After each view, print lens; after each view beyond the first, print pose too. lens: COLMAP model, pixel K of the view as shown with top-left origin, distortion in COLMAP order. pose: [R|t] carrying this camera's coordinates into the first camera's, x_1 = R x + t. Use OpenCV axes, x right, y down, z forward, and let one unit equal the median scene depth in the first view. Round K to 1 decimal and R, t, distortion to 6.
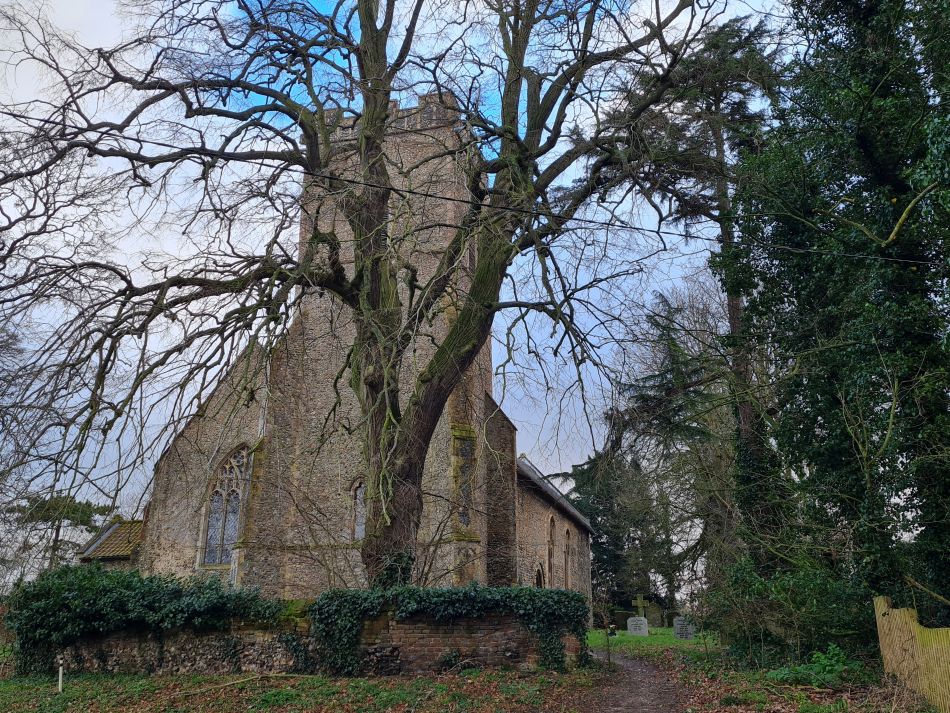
lens RADIAL K [[844.8, 0, 473.2], [0, 844.8, 356.1], [0, 0, 1]] dist [0.057880, -0.012204]
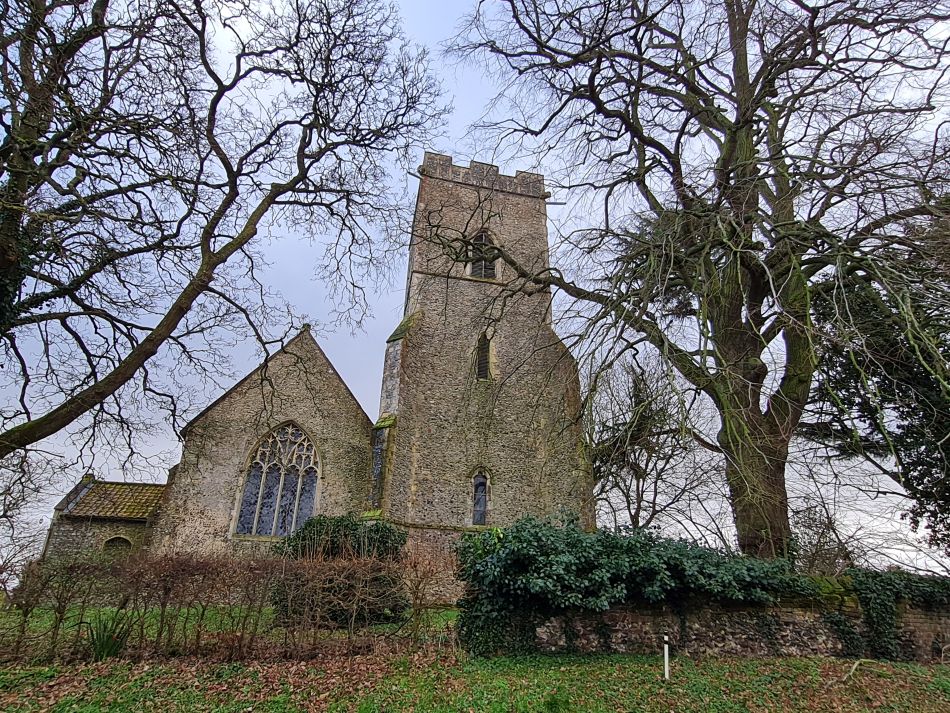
lens RADIAL K [[576.0, 0, 475.7], [0, 576.0, 358.5], [0, 0, 1]] dist [0.003099, -0.000824]
pose [[0.880194, 0.220424, 0.420325, -0.606790], [-0.172216, 0.973583, -0.149926, 0.150051], [-0.442268, 0.059577, 0.894902, 0.410833]]
